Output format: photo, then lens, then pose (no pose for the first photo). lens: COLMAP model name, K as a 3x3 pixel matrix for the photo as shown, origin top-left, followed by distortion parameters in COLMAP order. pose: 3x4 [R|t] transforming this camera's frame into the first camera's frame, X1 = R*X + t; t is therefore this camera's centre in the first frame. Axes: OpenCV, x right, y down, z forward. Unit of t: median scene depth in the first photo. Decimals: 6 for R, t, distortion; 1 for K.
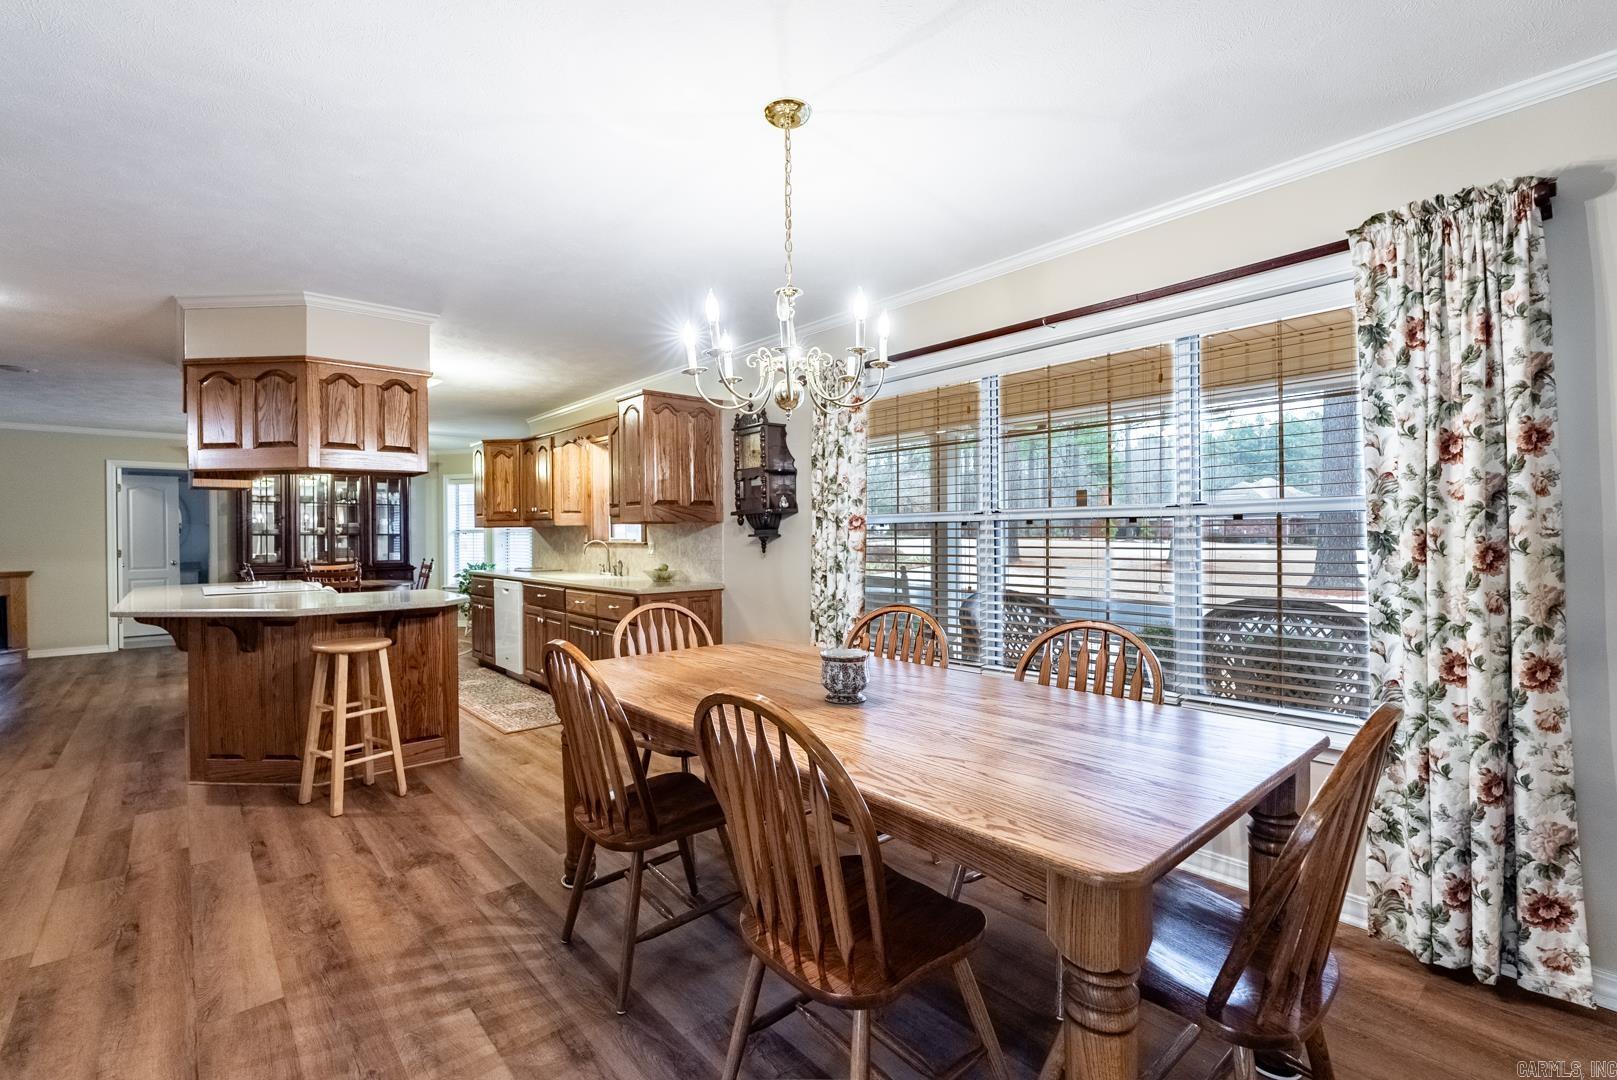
lens RADIAL K [[714.8, 0, 808.1], [0, 714.8, 539.0], [0, 0, 1]] dist [-0.006877, 0.001253]
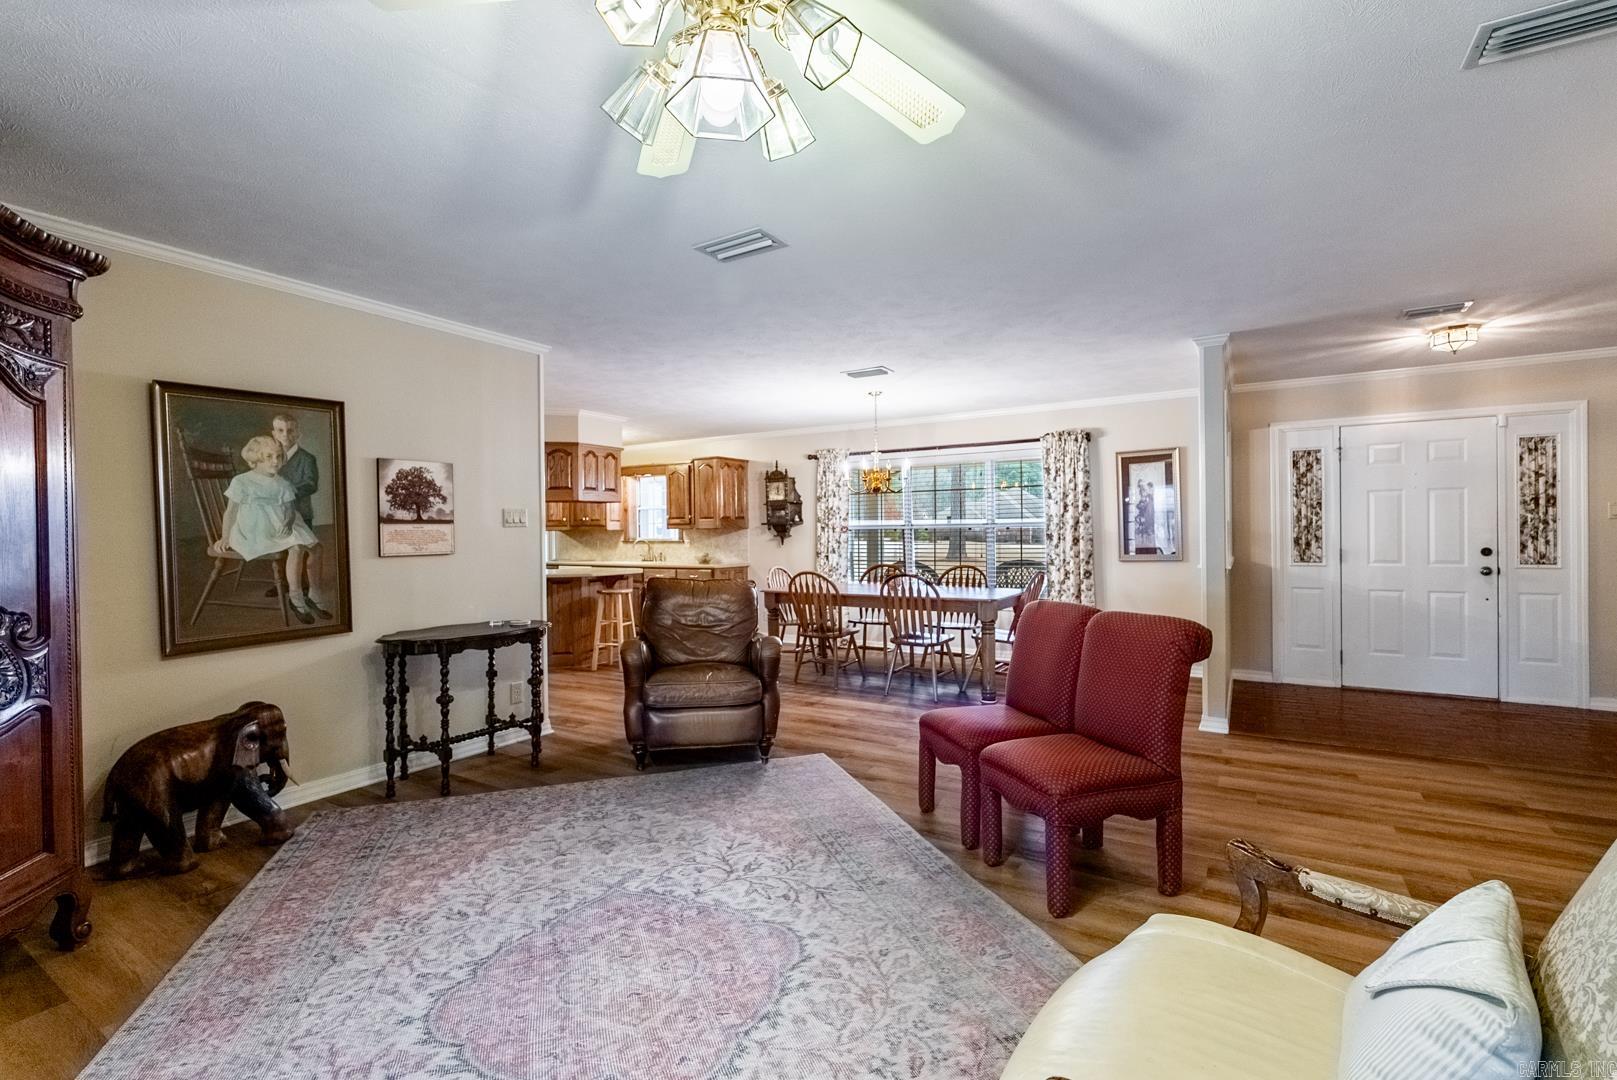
lens RADIAL K [[714.8, 0, 812.3], [0, 714.8, 534.4], [0, 0, 1]] dist [-0.006877, 0.001253]
pose [[0.956311, -0.001493, 0.292346, -0.654431], [0.004020, 0.999960, -0.008046, 0.008591], [-0.292322, 0.008870, 0.956279, -1.001208]]
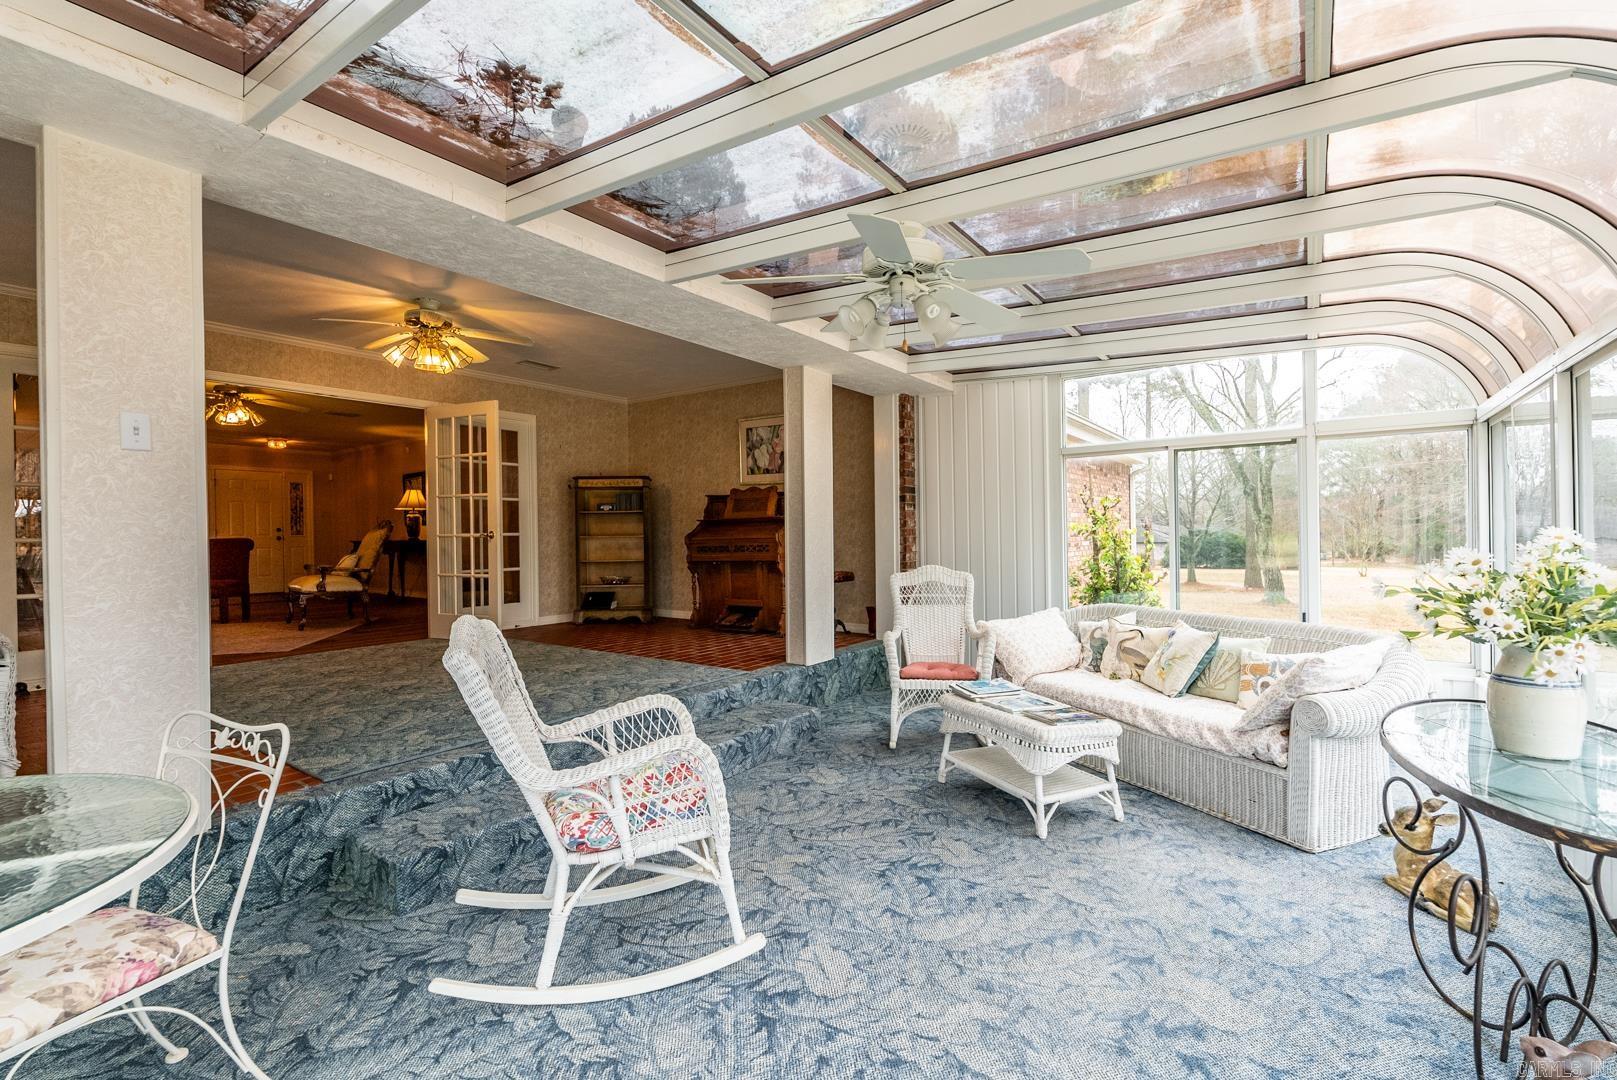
lens RADIAL K [[714.8, 0, 817.7], [0, 714.8, 536.2], [0, 0, 1]] dist [-0.006877, 0.001253]
pose [[-0.240367, 0.005937, 0.970664, -2.810750], [0.020936, 0.999780, -0.000931, 0.123611], [-0.970456, 0.020098, -0.240439, -1.689687]]
